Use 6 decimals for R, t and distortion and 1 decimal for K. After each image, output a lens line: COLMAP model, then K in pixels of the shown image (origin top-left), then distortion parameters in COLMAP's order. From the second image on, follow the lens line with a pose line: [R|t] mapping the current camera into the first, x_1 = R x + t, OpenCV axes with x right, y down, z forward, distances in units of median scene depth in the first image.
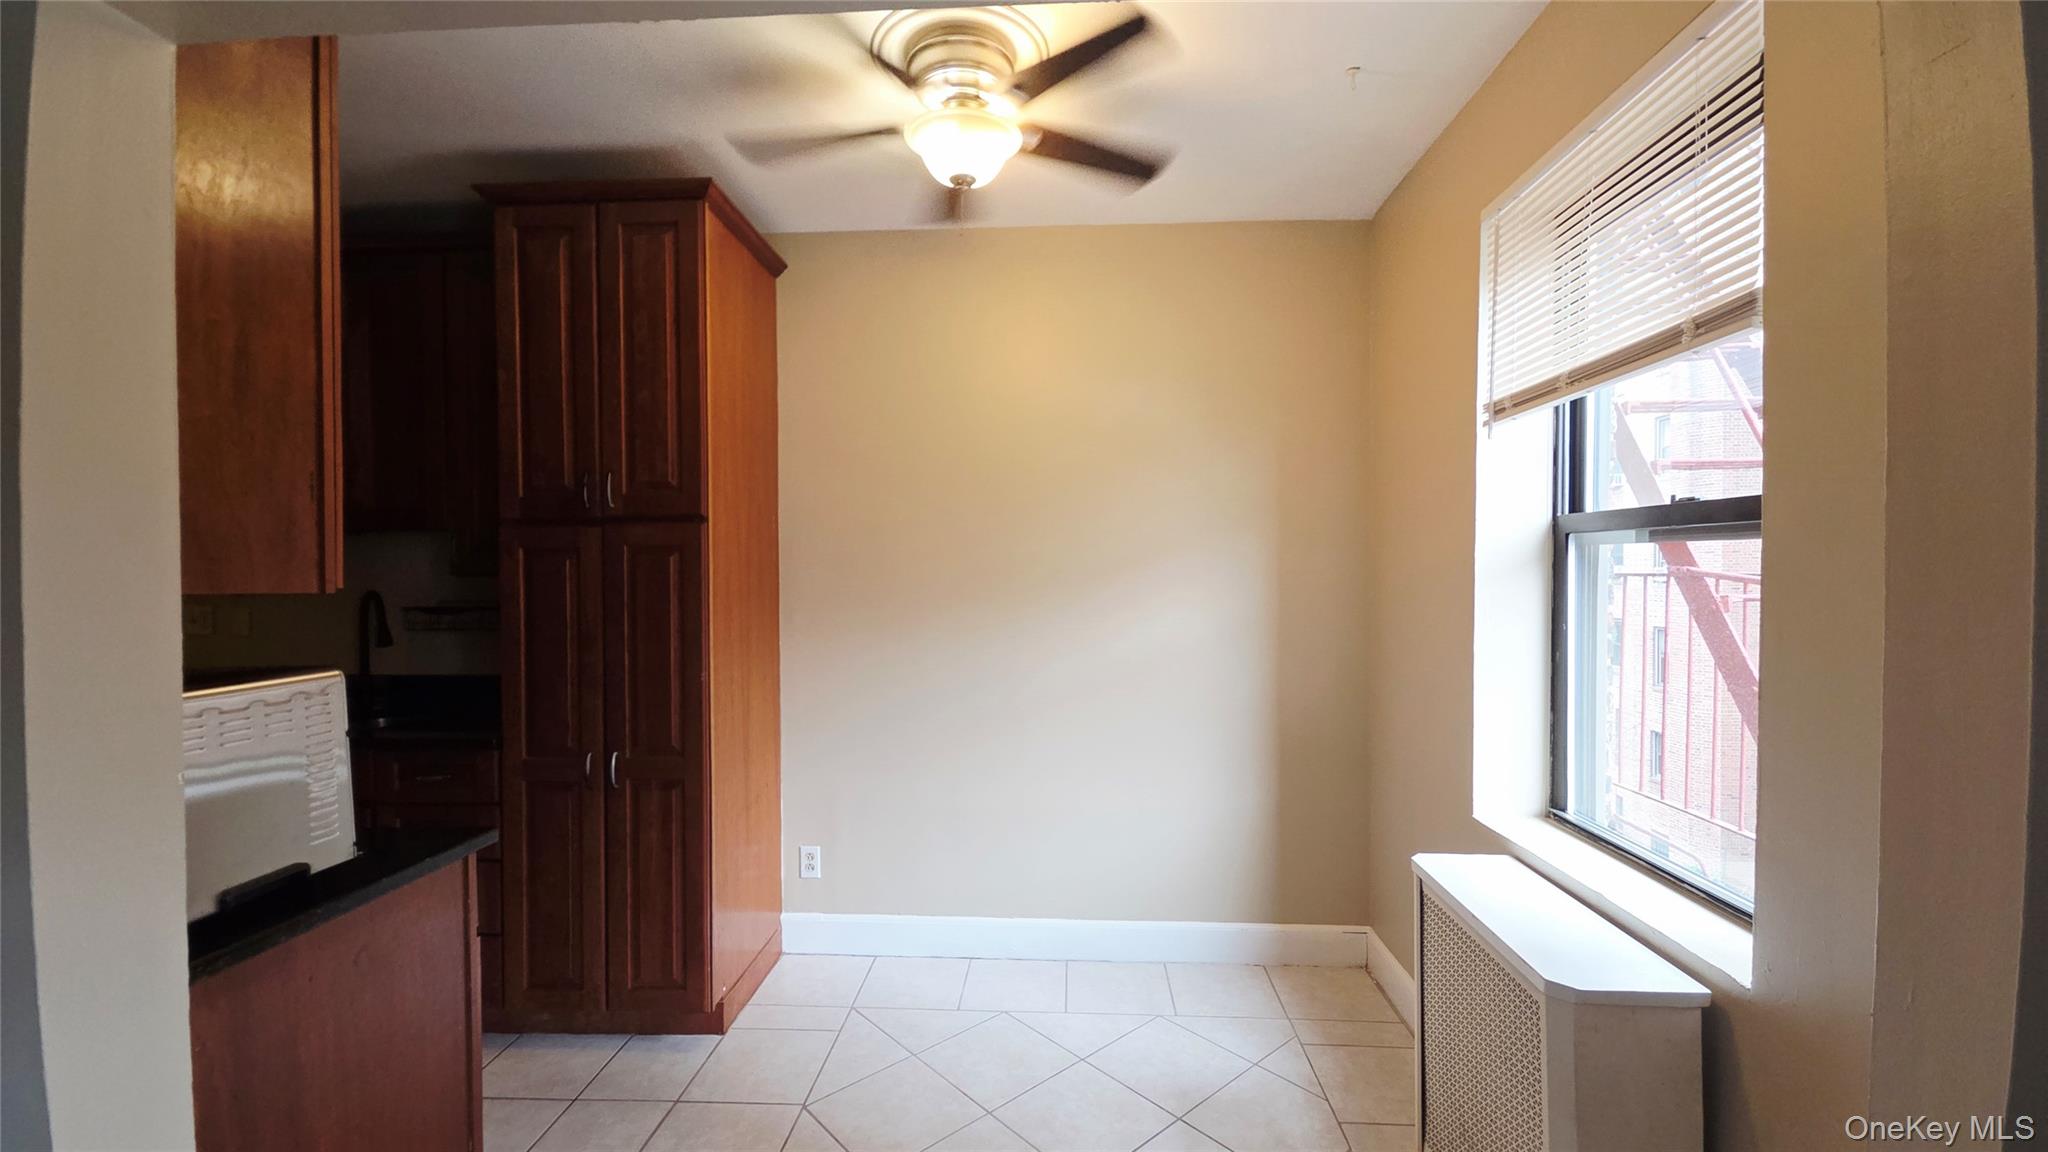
lens RADIAL K [[823.1, 0, 1018.3], [0, 823.1, 581.1], [0, 0, 1]] dist [0.000585, -0.000641]
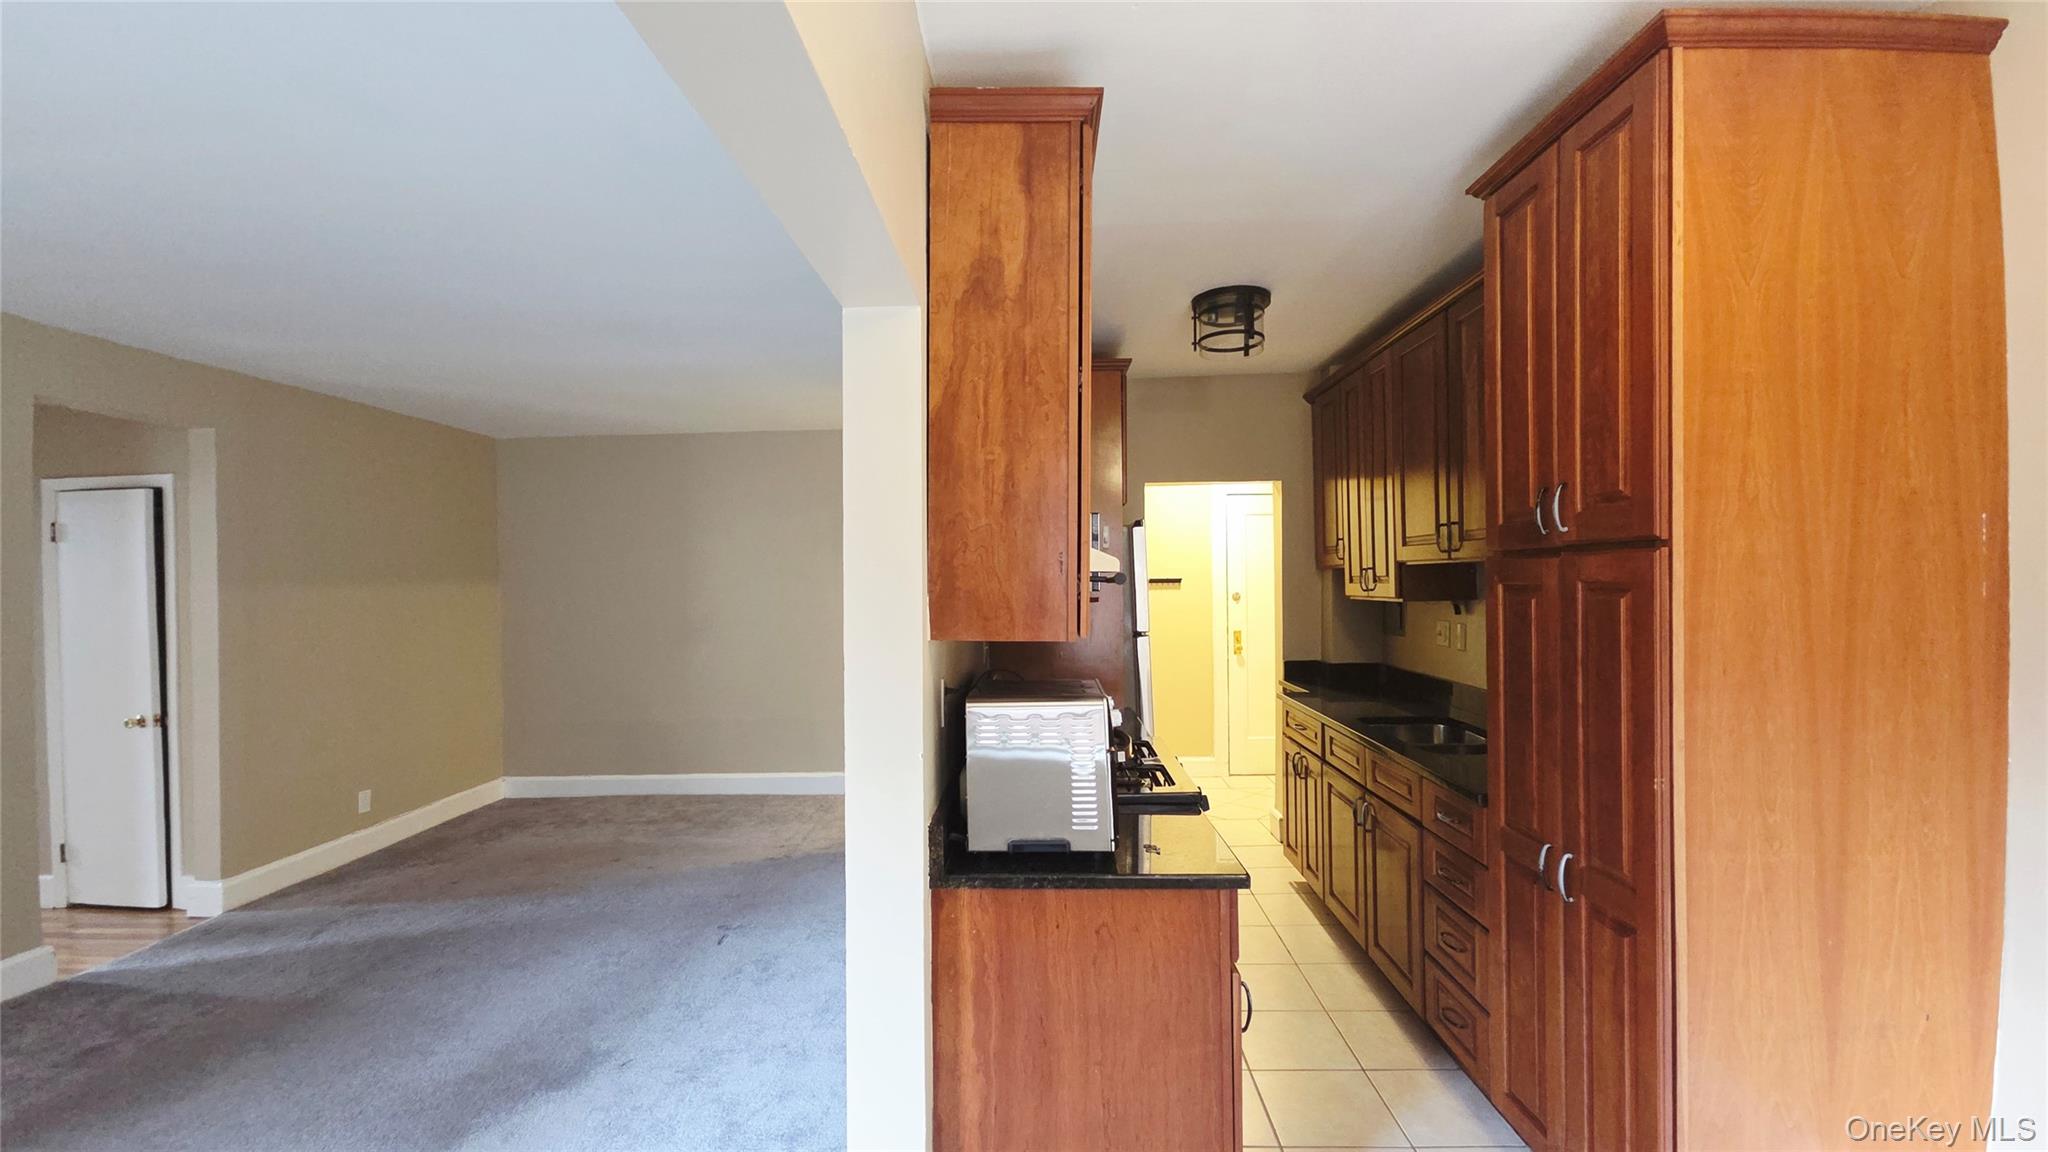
lens RADIAL K [[825.9, 0, 1021.7], [0, 825.9, 584.1], [0, 0, 1]] dist [0.002261, -0.008593]
pose [[0.019888, 0.012969, -0.999718, 0.256715], [0.000160, 0.999916, 0.012974, -0.050921], [0.999802, -0.000418, 0.019885, 0.482512]]
